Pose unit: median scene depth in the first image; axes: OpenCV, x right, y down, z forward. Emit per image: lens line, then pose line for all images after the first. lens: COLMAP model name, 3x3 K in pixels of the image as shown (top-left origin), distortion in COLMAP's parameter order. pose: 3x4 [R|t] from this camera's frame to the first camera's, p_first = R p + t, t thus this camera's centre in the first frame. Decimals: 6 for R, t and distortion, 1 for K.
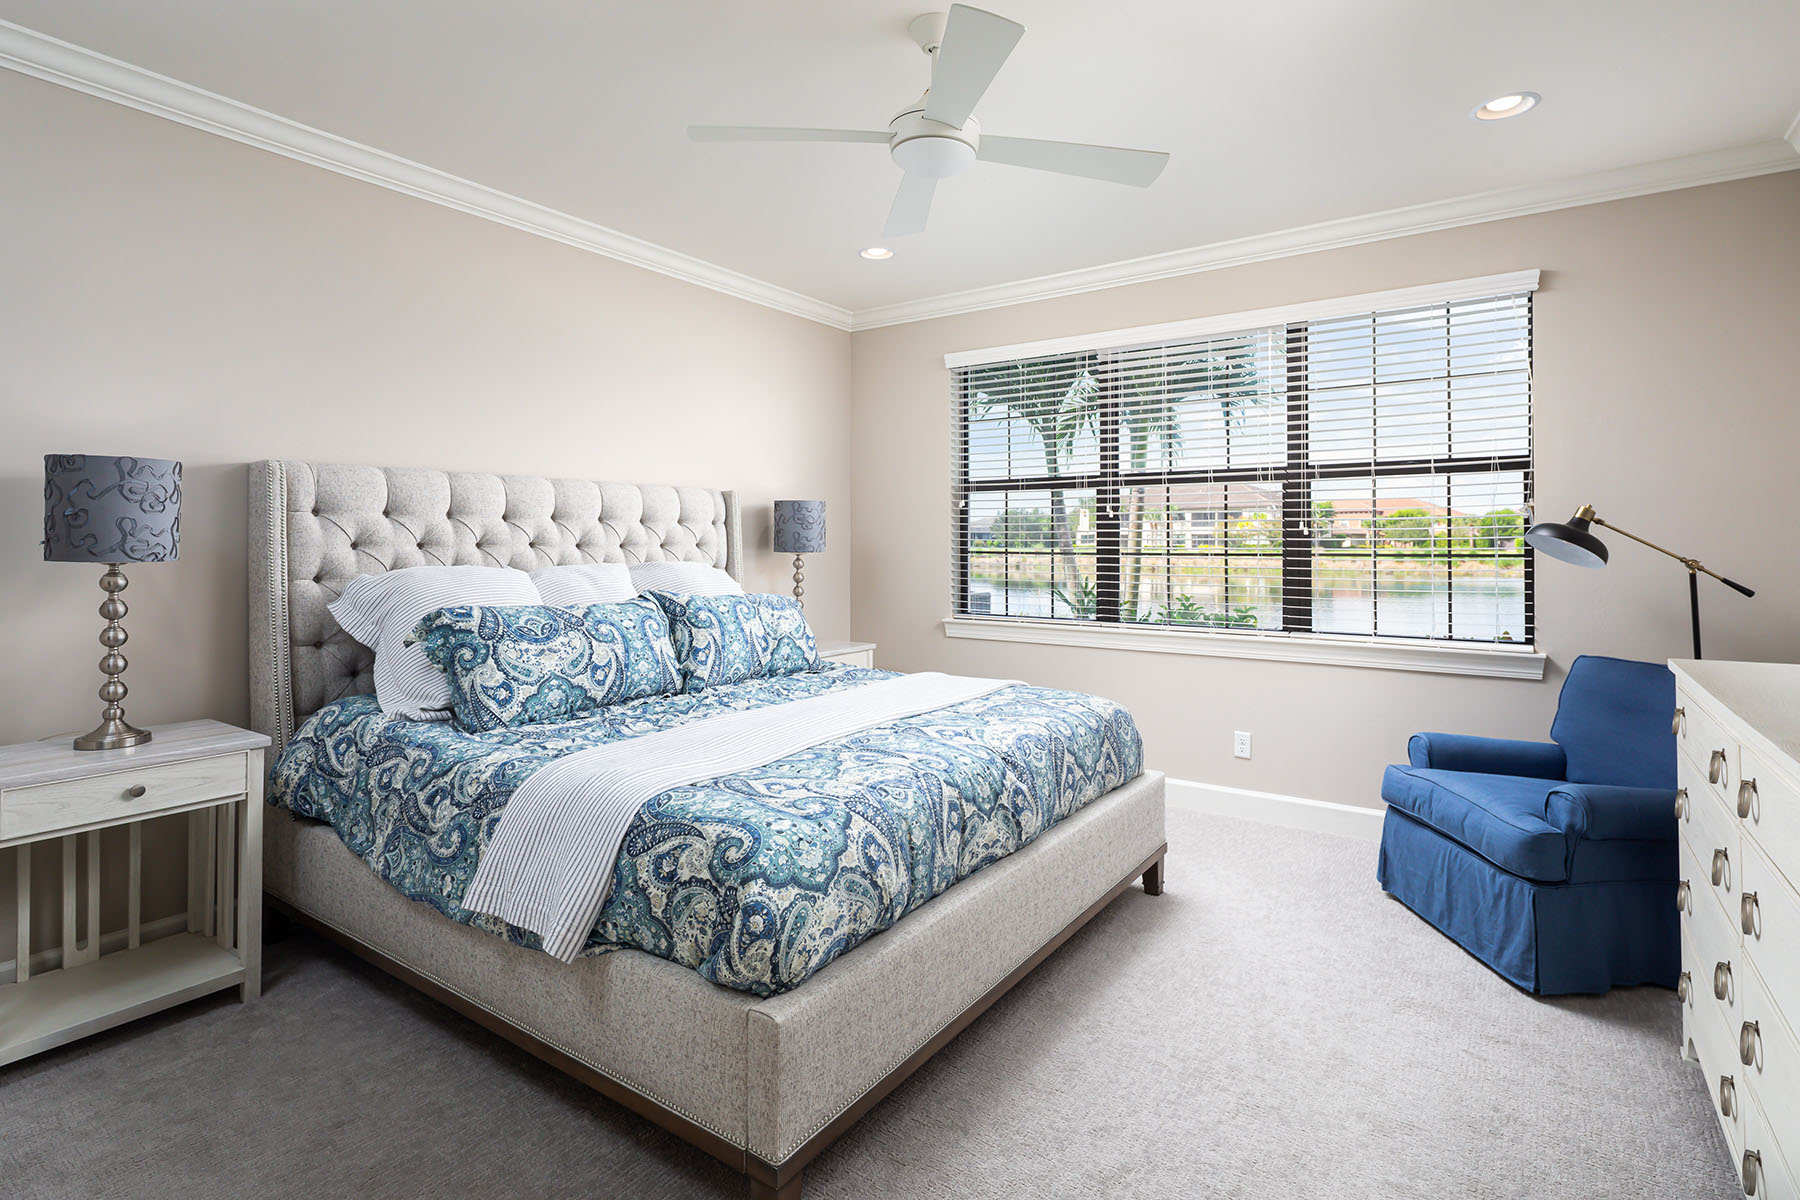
lens RADIAL K [[878.9, 0, 909.4], [0, 878.9, 534.1], [0, 0, 1]] dist [-0.012920, 0.000008]
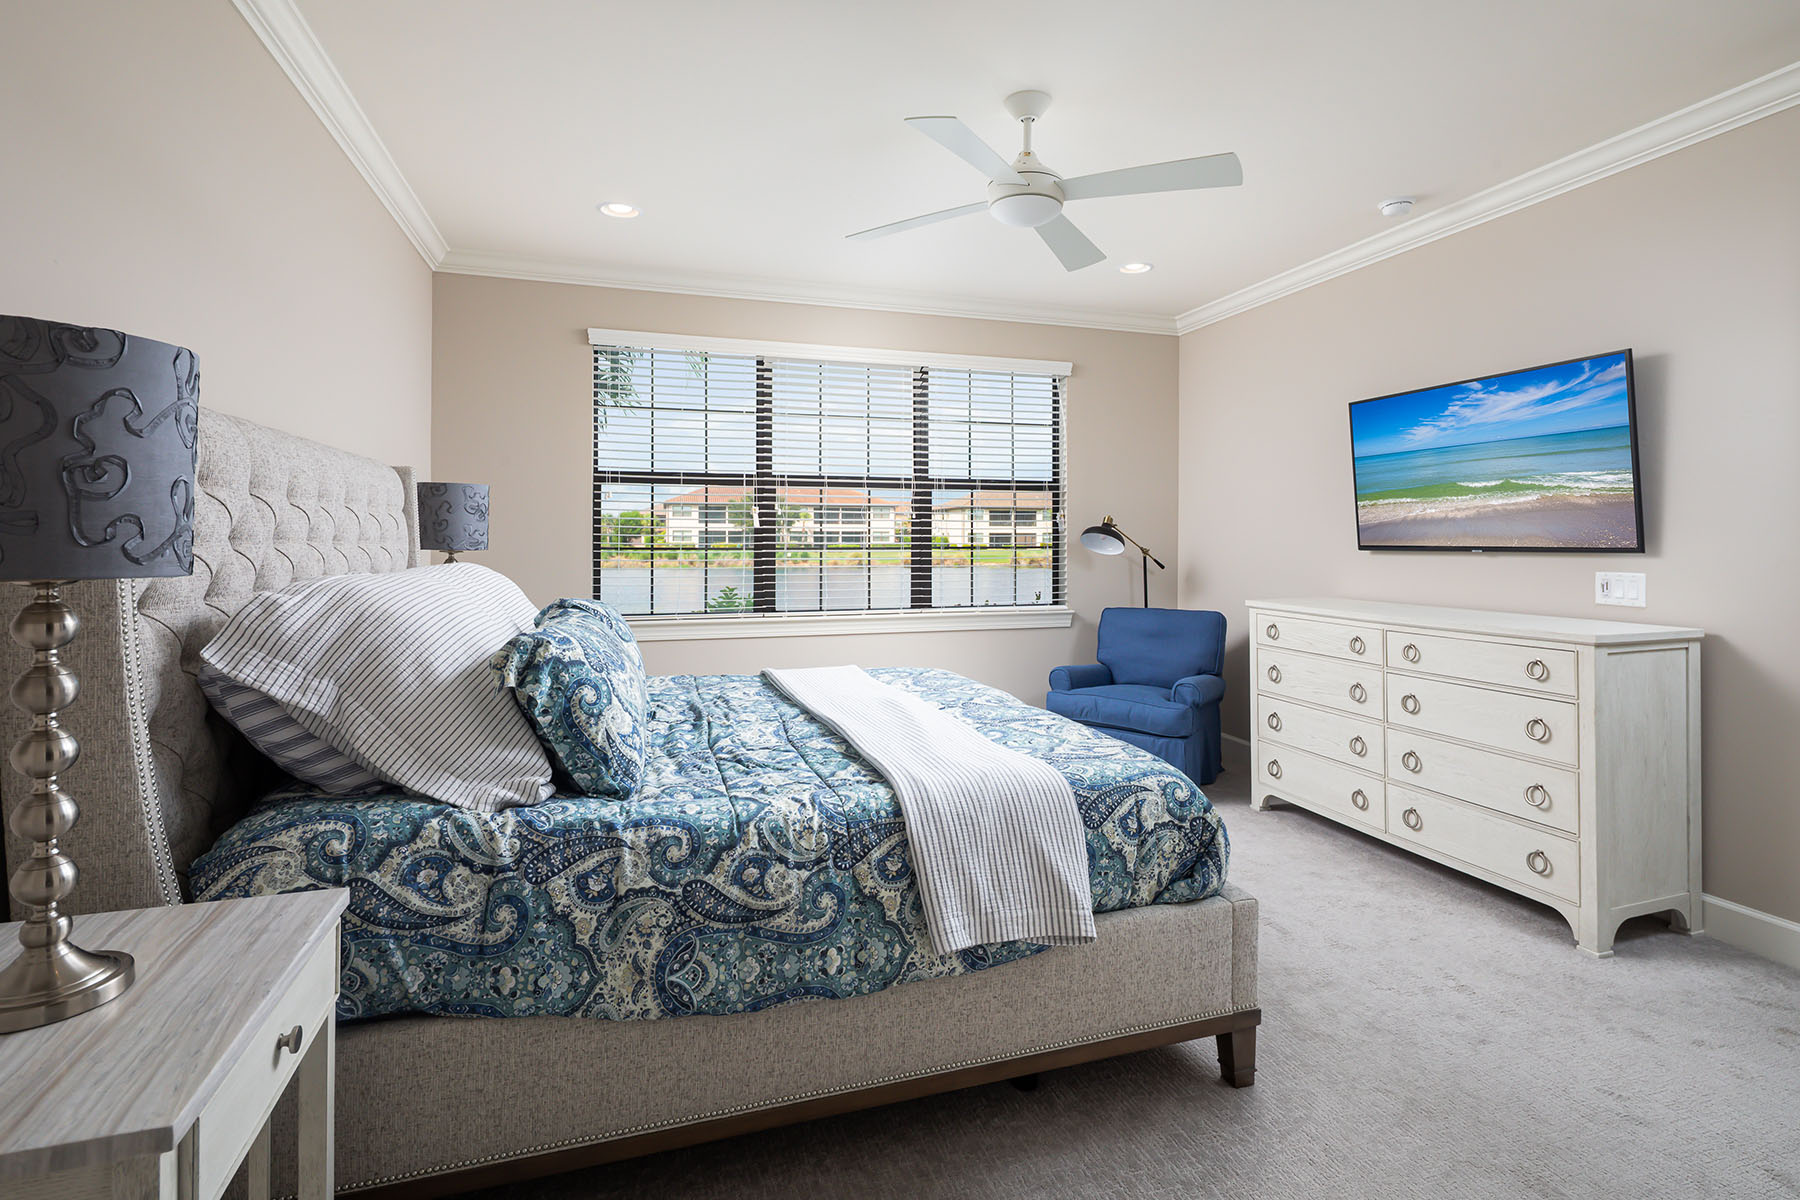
lens RADIAL K [[878.9, 0, 909.4], [0, 878.9, 534.1], [0, 0, 1]] dist [-0.012920, 0.000008]
pose [[0.611628, 0.004630, 0.791132, -0.629285], [-0.008356, 0.999965, 0.000609, 0.003532], [-0.791101, -0.006983, 0.611645, 0.252024]]
